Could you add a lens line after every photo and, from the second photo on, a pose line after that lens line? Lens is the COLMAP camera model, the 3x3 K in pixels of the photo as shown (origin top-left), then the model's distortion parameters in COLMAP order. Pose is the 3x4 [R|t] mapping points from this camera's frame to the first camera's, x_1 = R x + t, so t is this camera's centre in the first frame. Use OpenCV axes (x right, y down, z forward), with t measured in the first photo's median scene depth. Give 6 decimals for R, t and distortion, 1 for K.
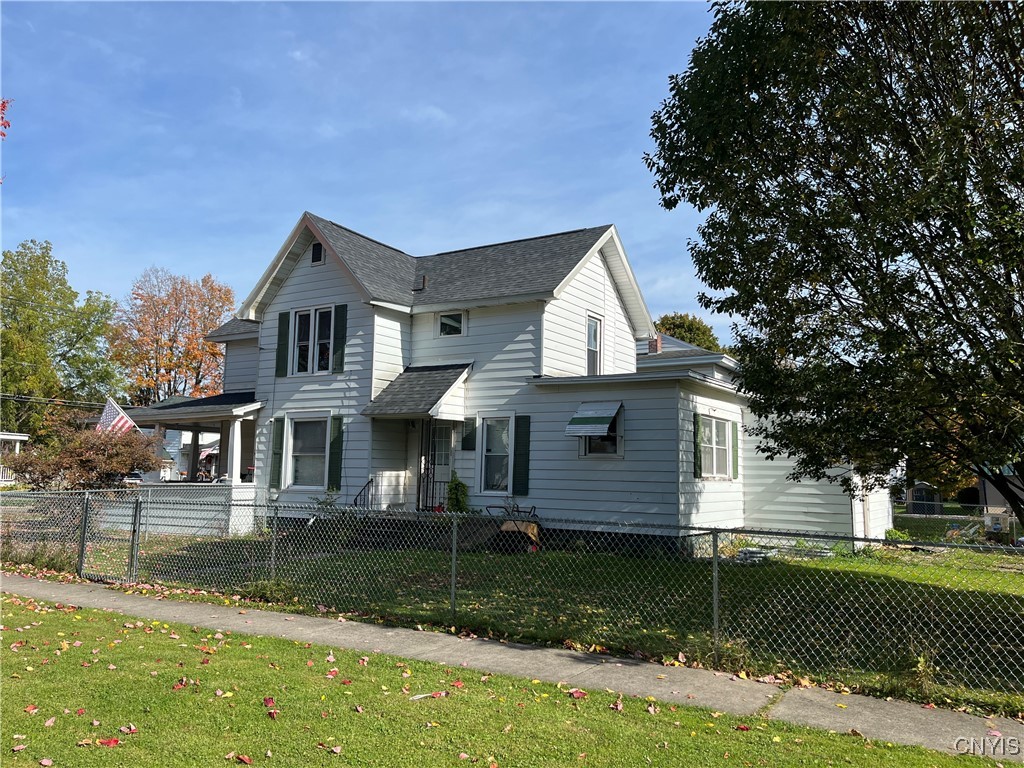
lens RADIAL K [[764.6, 0, 514.5], [0, 764.6, 382.1], [0, 0, 1]] dist [0.053136, -0.074797]
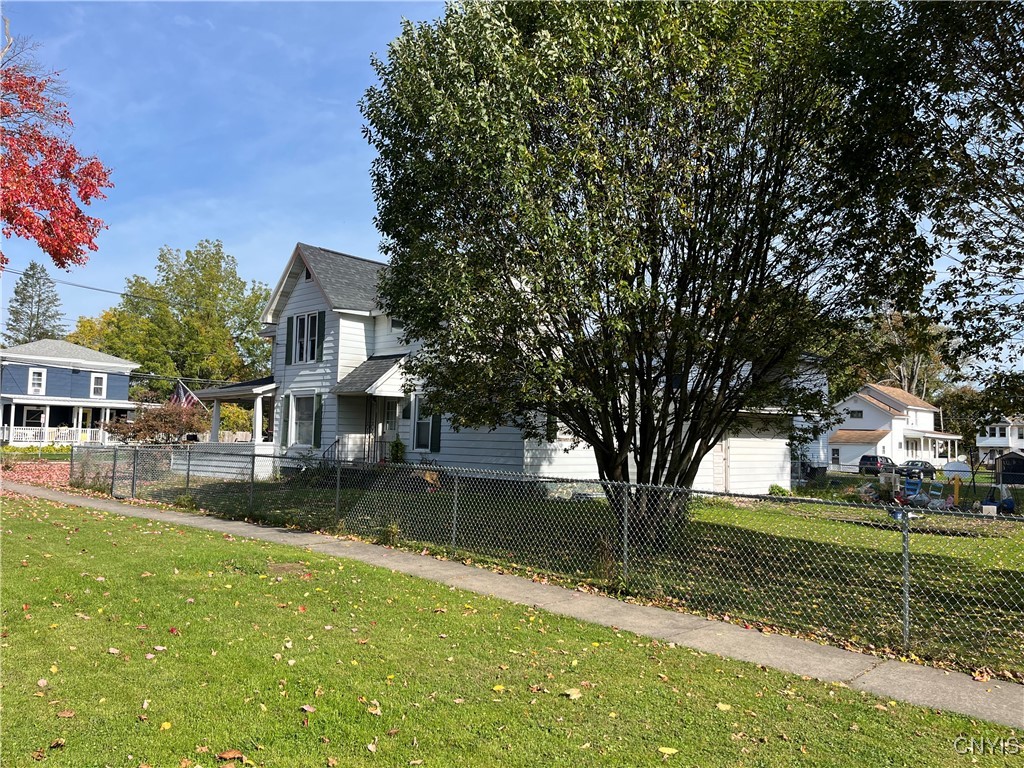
lens RADIAL K [[764.6, 0, 505.4], [0, 764.6, 387.3], [0, 0, 1]] dist [0.053136, -0.074797]
pose [[0.975685, -0.008644, -0.219006, 0.384536], [0.018576, 0.998888, 0.043331, -0.019395], [0.218388, -0.046345, 0.974761, -0.253130]]
